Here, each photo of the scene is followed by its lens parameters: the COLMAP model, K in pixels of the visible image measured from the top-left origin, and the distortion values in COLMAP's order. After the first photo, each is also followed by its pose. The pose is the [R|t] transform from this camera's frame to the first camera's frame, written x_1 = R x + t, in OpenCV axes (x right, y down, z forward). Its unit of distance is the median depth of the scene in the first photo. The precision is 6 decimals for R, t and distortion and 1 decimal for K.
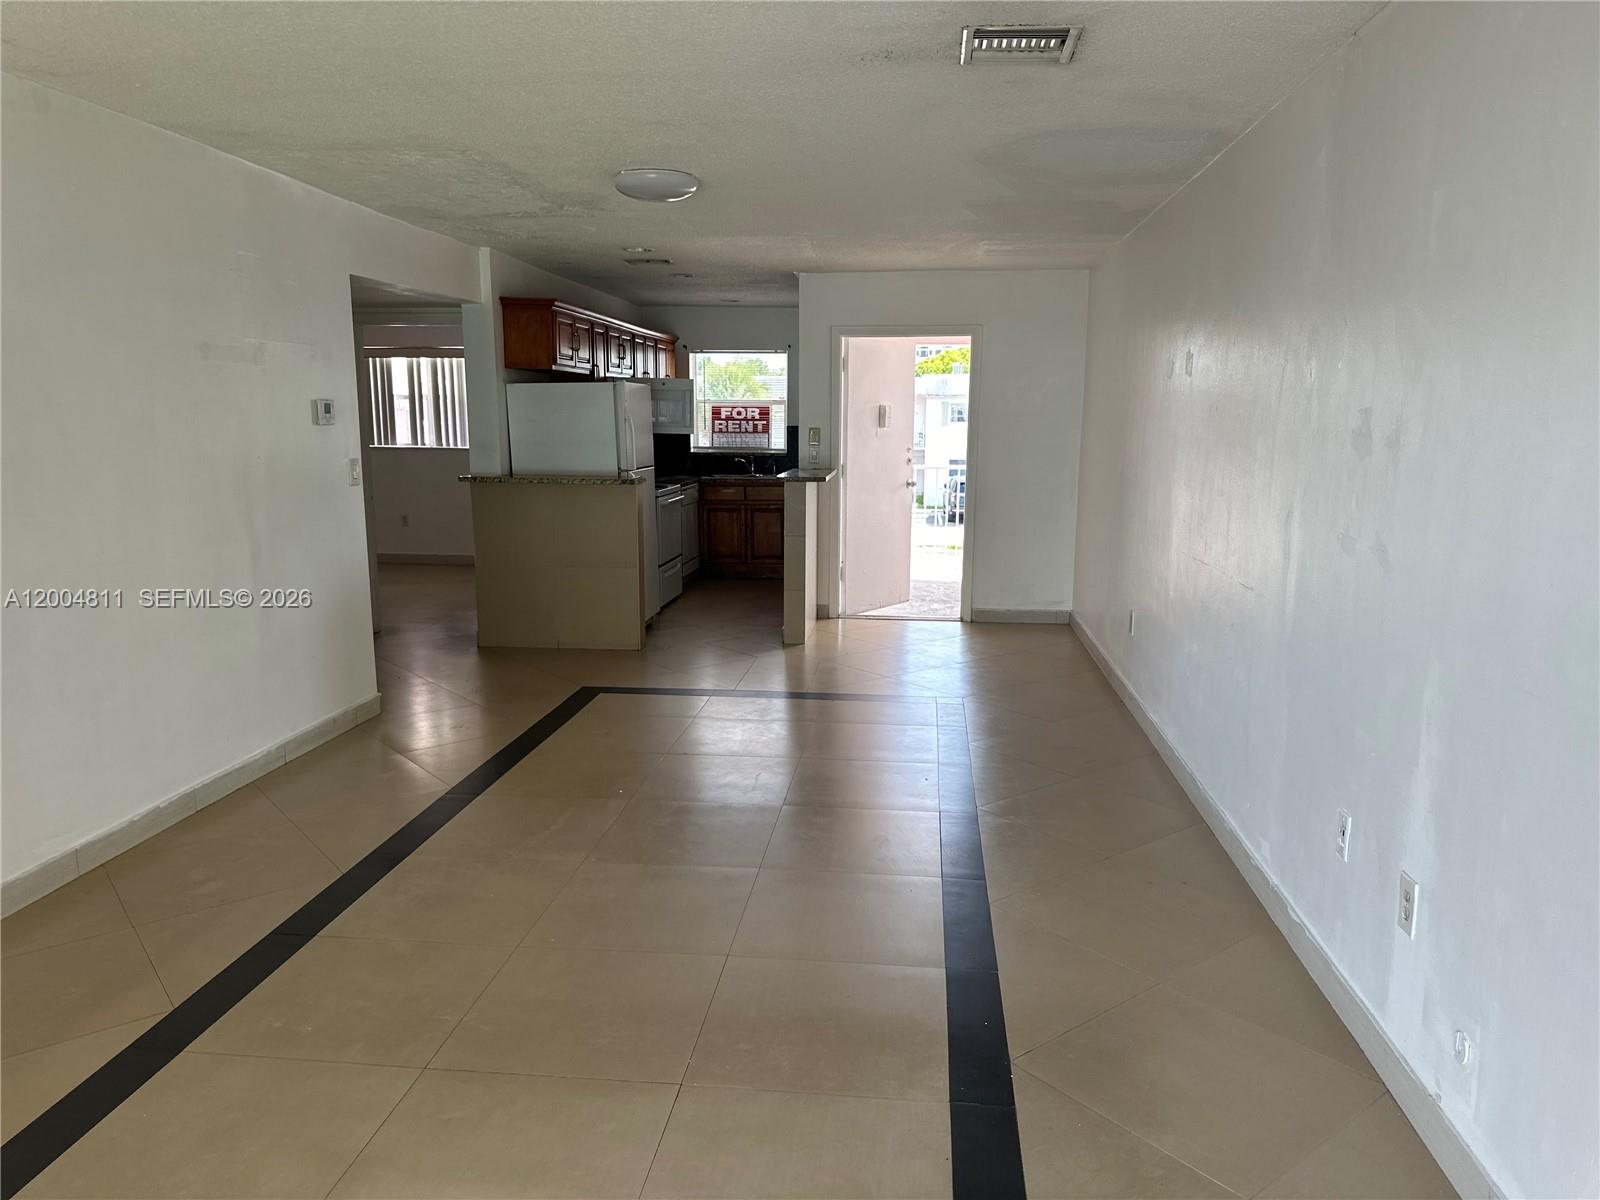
lens RADIAL K [[1107.6, 0, 808.1], [0, 1107.6, 602.4], [0, 0, 1]] dist [0.062783, -0.002031]
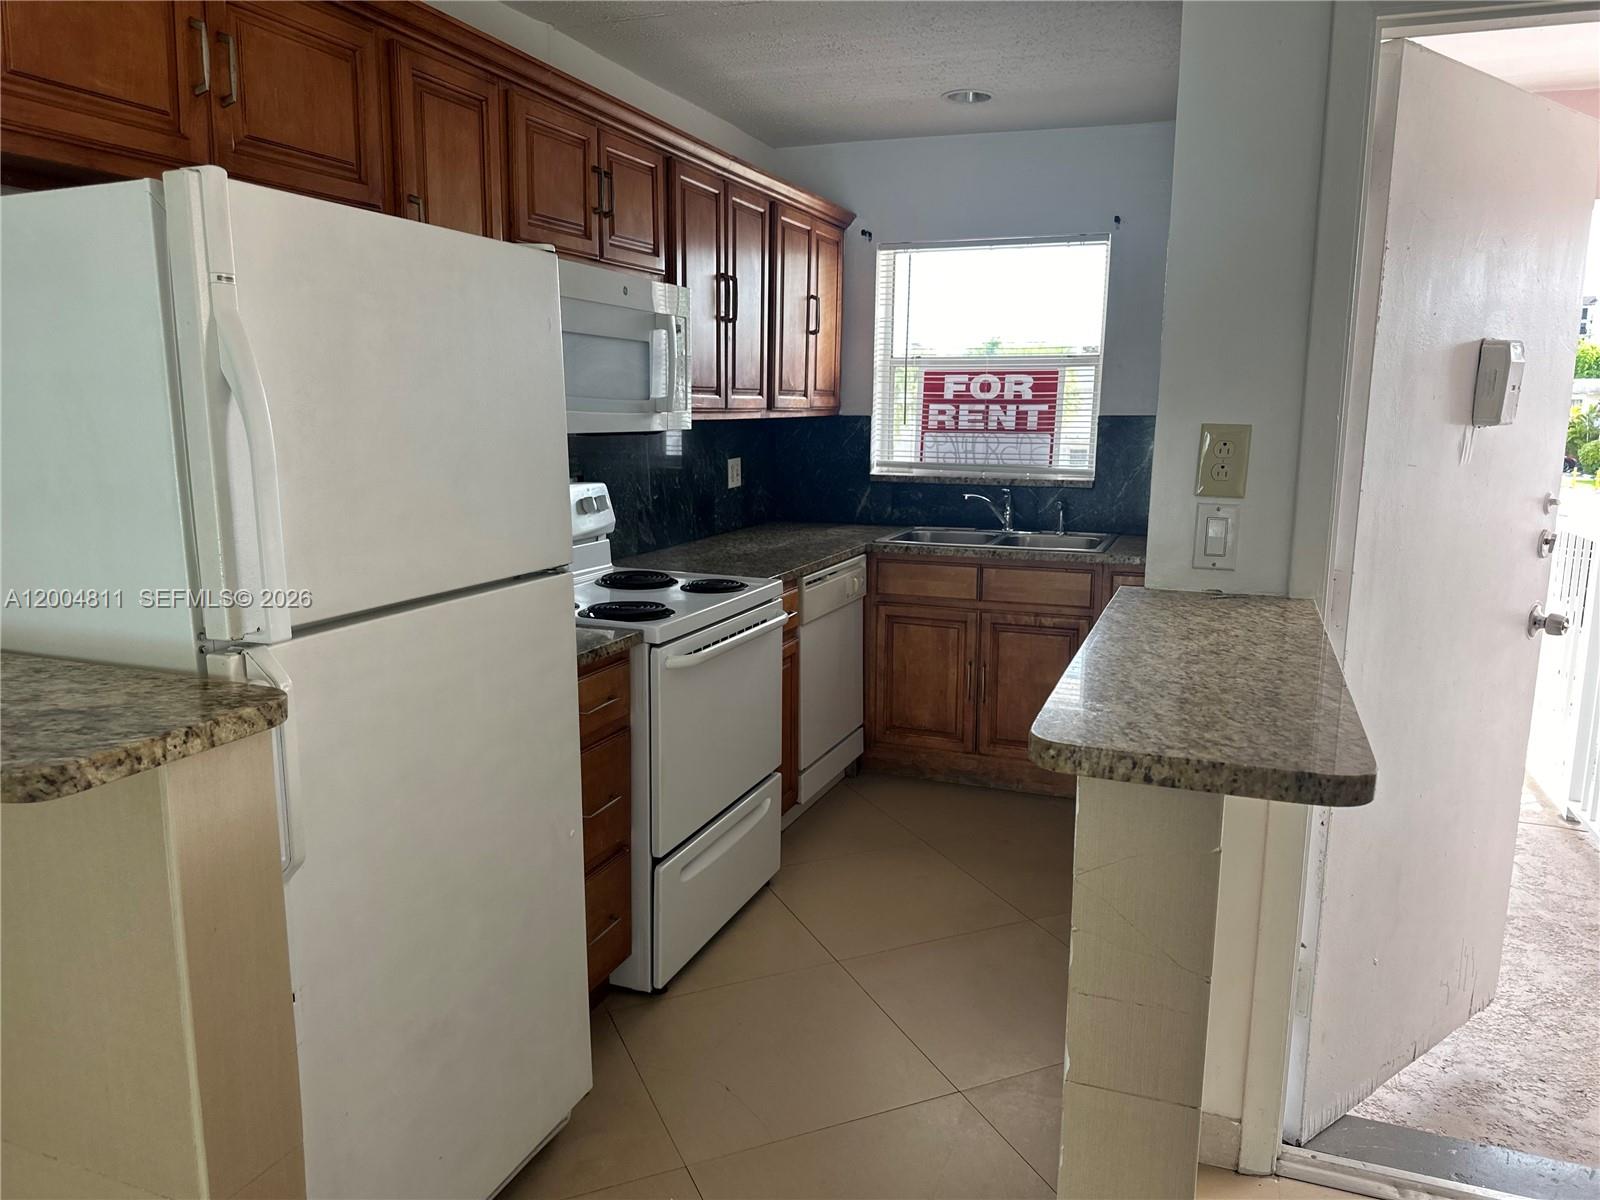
lens RADIAL K [[1107.6, 0, 793.7], [0, 1107.6, 607.5], [0, 0, 1]] dist [0.062783, -0.002031]
pose [[0.961062, 0.052967, -0.271208, -0.011461], [-0.048450, 0.998553, 0.023331, -0.090791], [0.272052, -0.009283, 0.962238, 0.560553]]
